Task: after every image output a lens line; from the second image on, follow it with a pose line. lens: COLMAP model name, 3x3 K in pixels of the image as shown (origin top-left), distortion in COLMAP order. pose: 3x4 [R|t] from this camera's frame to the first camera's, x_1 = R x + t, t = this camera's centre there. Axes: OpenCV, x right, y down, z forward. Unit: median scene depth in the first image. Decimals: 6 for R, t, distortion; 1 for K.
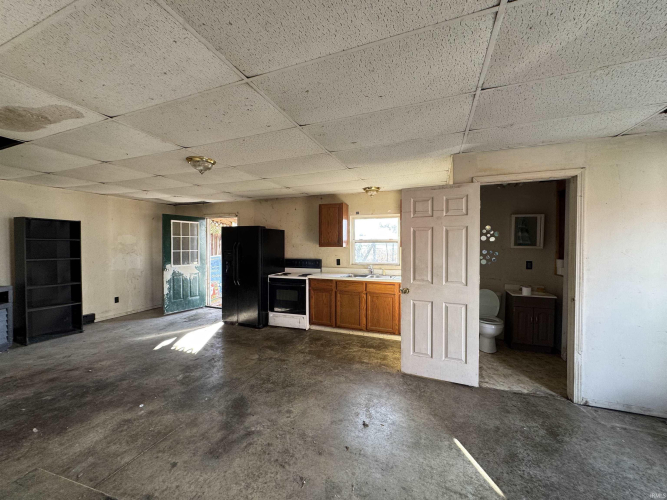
lens RADIAL K [[264.7, 0, 332.8], [0, 264.7, 249.9], [0, 0, 1]] dist [-0.000170, 0.000240]
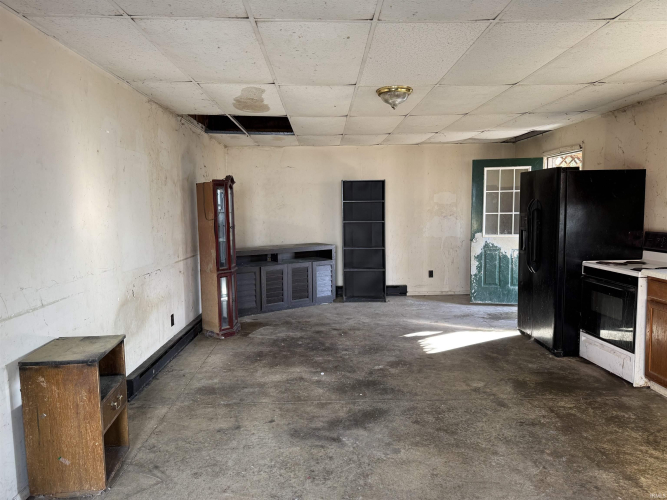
lens RADIAL K [[463.3, 0, 333.5], [0, 463.3, 250.0], [0, 0, 1]] dist [0.050091, -0.075438]
pose [[0.389161, 0.077187, -0.917930, 0.535701], [-0.003451, 0.996598, 0.082339, 0.000457], [0.921163, -0.028875, 0.388104, 0.261140]]
